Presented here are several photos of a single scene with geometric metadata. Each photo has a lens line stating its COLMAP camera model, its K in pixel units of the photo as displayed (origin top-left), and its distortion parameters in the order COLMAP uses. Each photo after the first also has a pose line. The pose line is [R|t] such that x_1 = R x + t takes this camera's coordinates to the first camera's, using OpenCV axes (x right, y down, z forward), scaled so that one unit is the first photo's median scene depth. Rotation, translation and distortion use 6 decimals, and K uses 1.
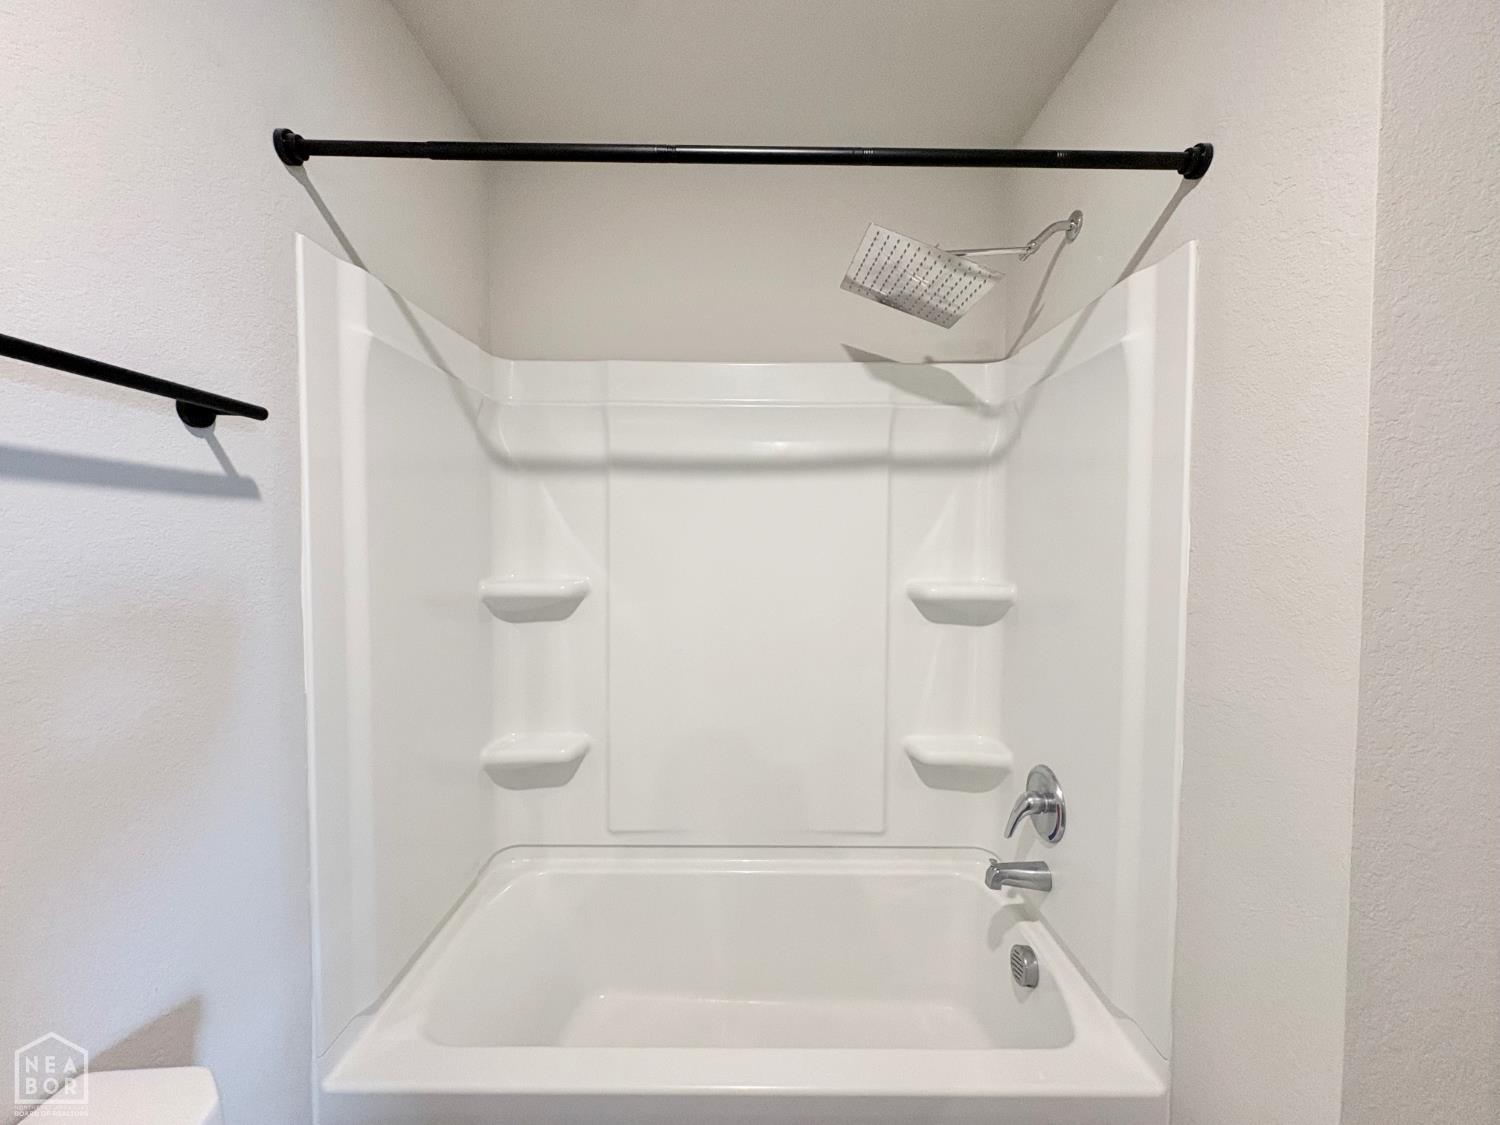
lens RADIAL K [[596.5, 0, 749.1], [0, 596.5, 572.8], [0, 0, 1]] dist [-0.000240, -0.000847]
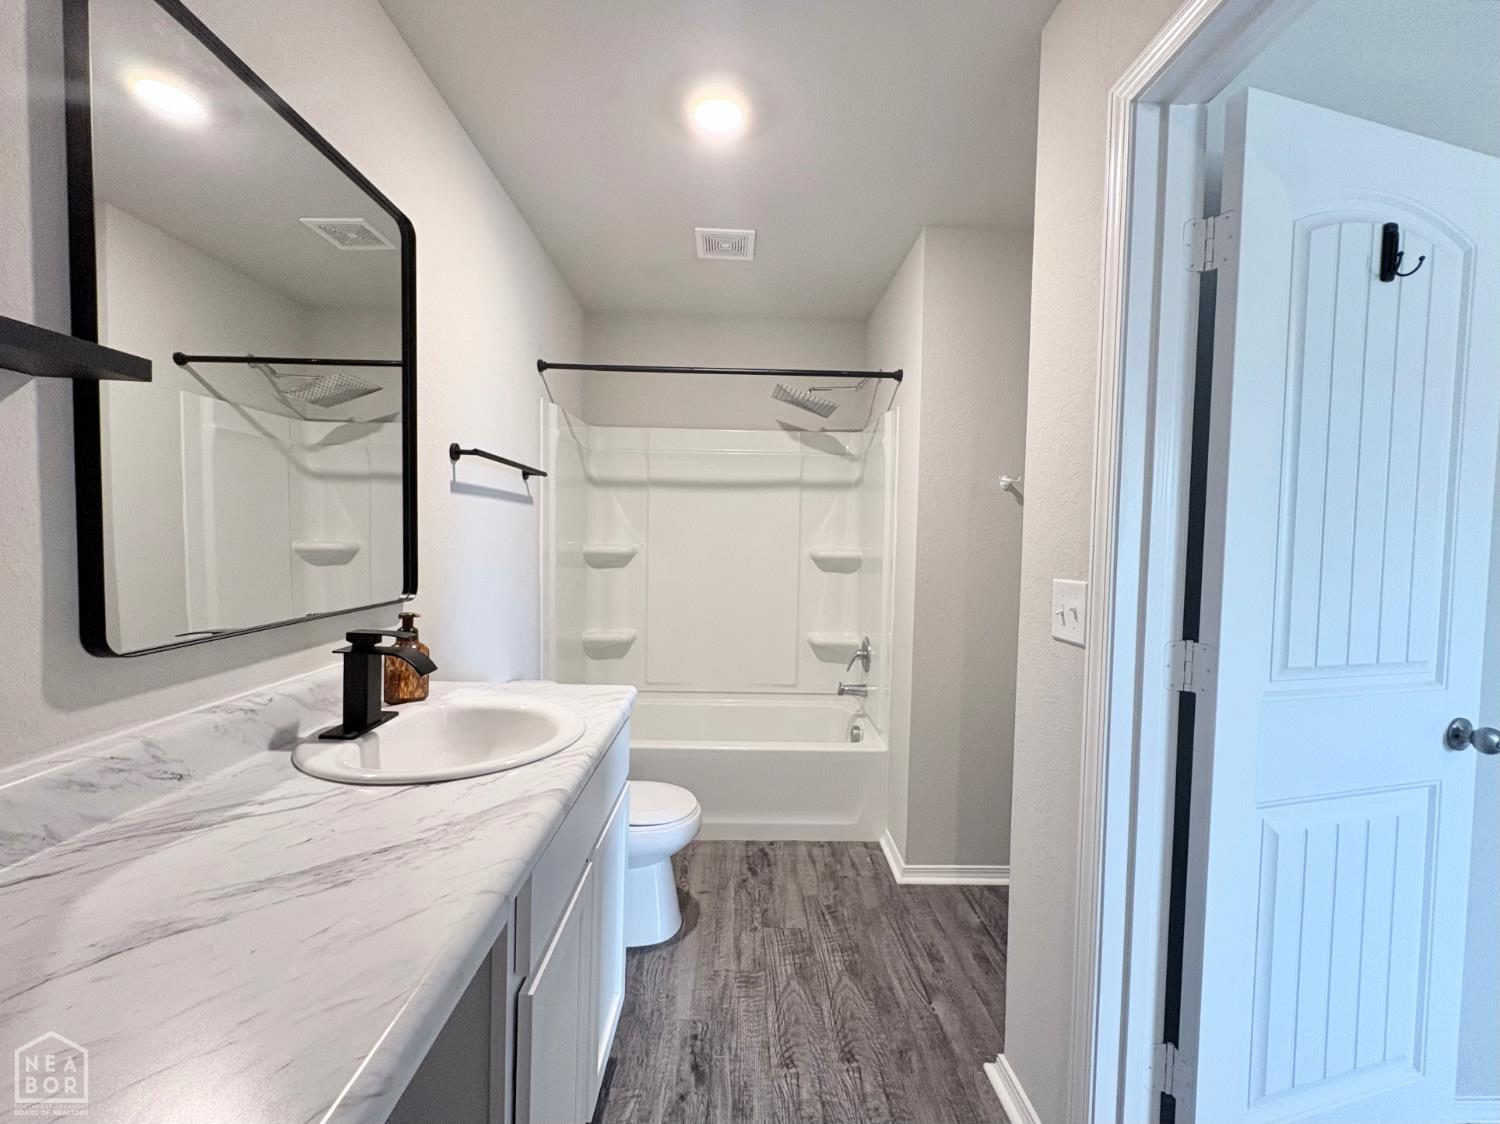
lens RADIAL K [[615.8, 0, 759.0], [0, 615.8, 565.6], [0, 0, 1]] dist [-0.000604, 0.000047]
pose [[0.999419, 0.012227, 0.031822, 0.048118], [-0.012094, 0.999917, -0.004380, 0.077974], [-0.031873, 0.003993, 0.999484, -0.921951]]
